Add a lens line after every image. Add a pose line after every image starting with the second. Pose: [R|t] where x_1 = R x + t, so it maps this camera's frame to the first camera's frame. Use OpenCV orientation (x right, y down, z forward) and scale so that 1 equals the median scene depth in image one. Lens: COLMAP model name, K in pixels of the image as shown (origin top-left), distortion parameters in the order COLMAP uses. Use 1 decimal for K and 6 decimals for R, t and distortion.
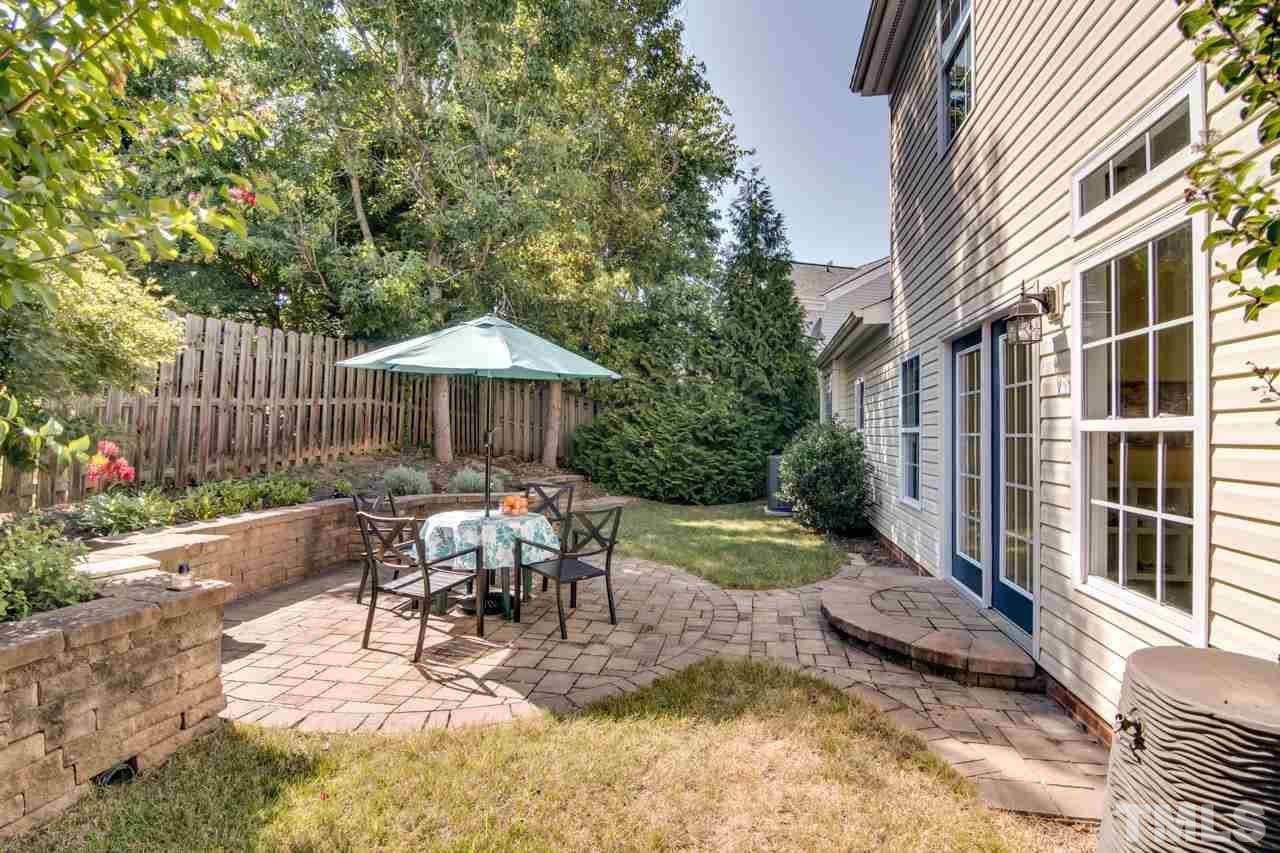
lens RADIAL K [[616.3, 0, 636.0], [0, 616.3, 432.7], [0, 0, 1]] dist [0.001819, 0.000684]
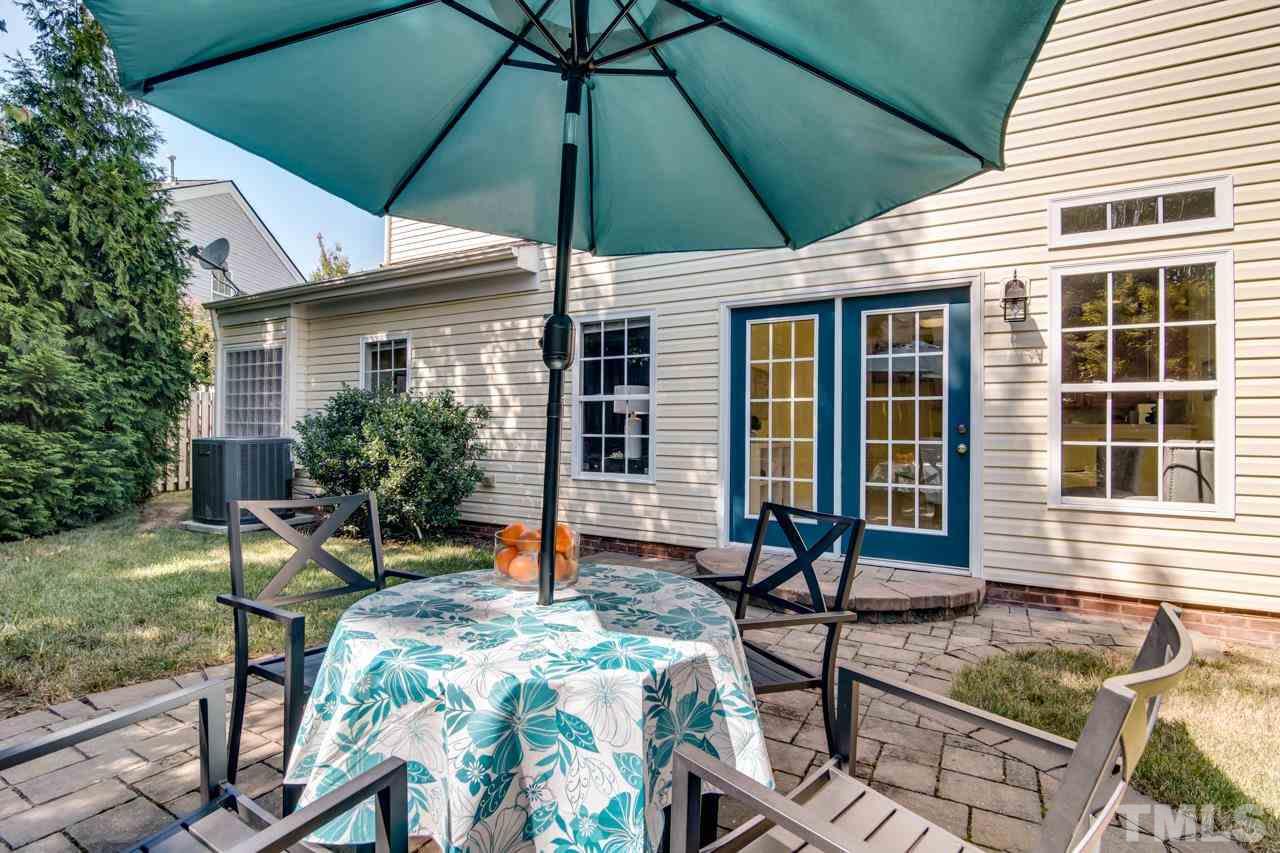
lens RADIAL K [[616.3, 0, 636.8], [0, 616.3, 421.7], [0, 0, 1]] dist [0.001819, 0.000684]
pose [[0.320842, 0.009455, 0.947085, -0.853446], [-0.008352, 0.999940, -0.007153, 0.079797], [-0.947096, -0.005615, 0.320902, 1.422487]]
